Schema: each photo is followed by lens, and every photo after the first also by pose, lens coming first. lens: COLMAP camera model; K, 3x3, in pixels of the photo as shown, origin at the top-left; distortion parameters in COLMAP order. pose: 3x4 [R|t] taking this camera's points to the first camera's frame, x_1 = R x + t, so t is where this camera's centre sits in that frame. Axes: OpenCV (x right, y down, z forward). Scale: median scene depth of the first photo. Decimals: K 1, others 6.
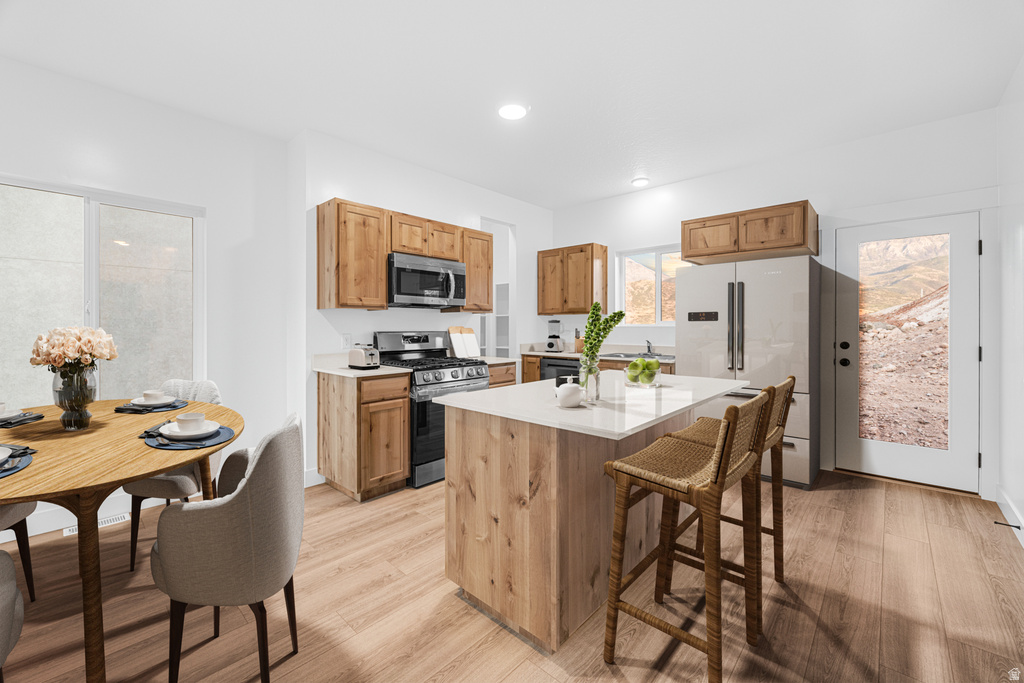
lens RADIAL K [[410.7, 0, 505.9], [0, 410.7, 335.0], [0, 0, 1]] dist [0.001191, -0.000040]
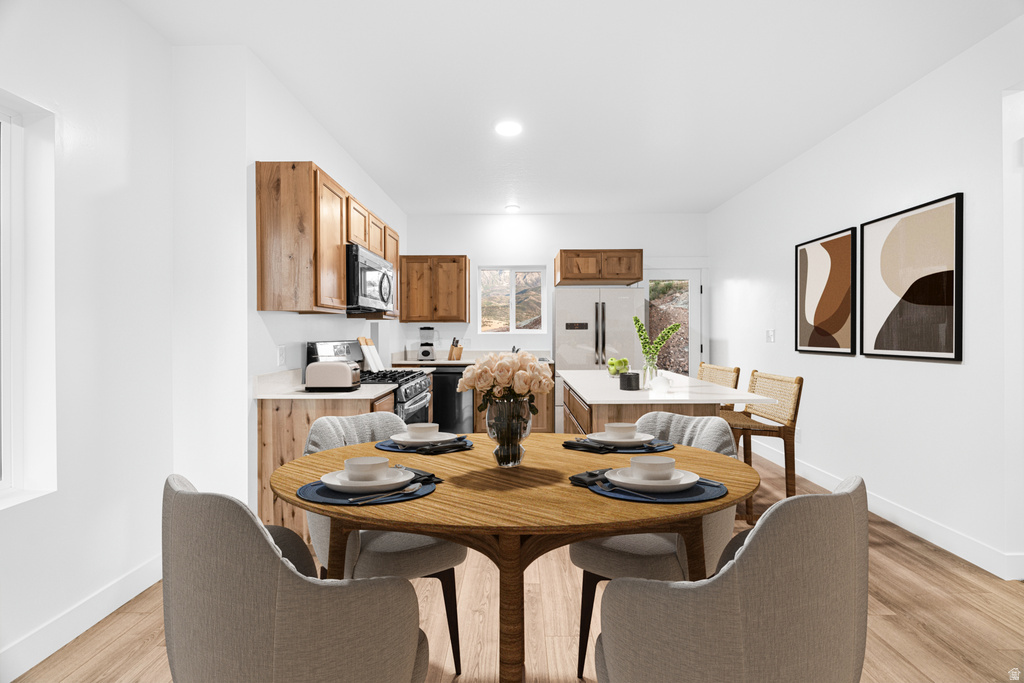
lens RADIAL K [[410.7, 0, 505.9], [0, 410.7, 335.0], [0, 0, 1]] dist [0.001191, -0.000040]
pose [[0.751456, -0.002895, 0.659777, -0.522181], [0.015008, 0.999807, -0.012706, -0.004542], [-0.659612, 0.019450, 0.751354, 0.177587]]
